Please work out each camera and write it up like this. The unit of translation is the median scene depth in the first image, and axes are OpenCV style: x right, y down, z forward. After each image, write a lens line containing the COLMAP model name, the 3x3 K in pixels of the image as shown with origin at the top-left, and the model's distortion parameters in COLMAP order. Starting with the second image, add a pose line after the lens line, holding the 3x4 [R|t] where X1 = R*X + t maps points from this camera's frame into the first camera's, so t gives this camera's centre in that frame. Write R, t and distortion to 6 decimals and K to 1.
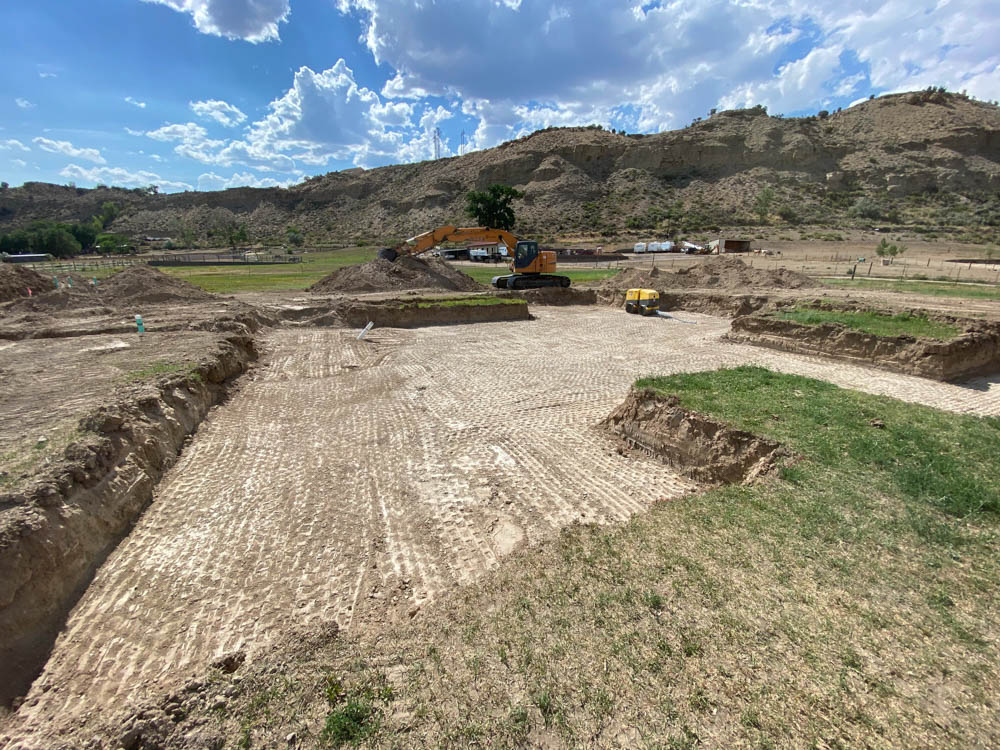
lens RADIAL K [[411.5, 0, 506.3], [0, 411.5, 378.5], [0, 0, 1]] dist [0.000784, -0.014130]
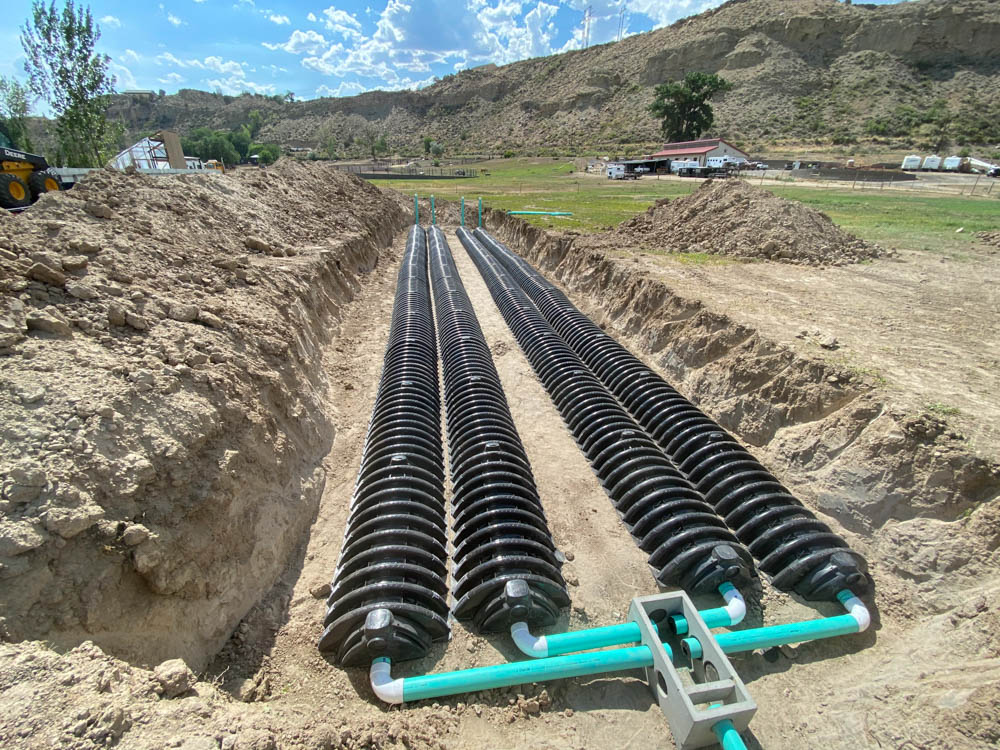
lens RADIAL K [[404.5, 0, 500.0], [0, 404.5, 375.0], [0, 0, 1]] dist [0.000359, -0.014143]
pose [[0.973625, 0.106491, -0.201779, -0.138593], [-0.068836, 0.980285, 0.185209, -0.019152], [0.217524, -0.166435, 0.961760, 0.073751]]
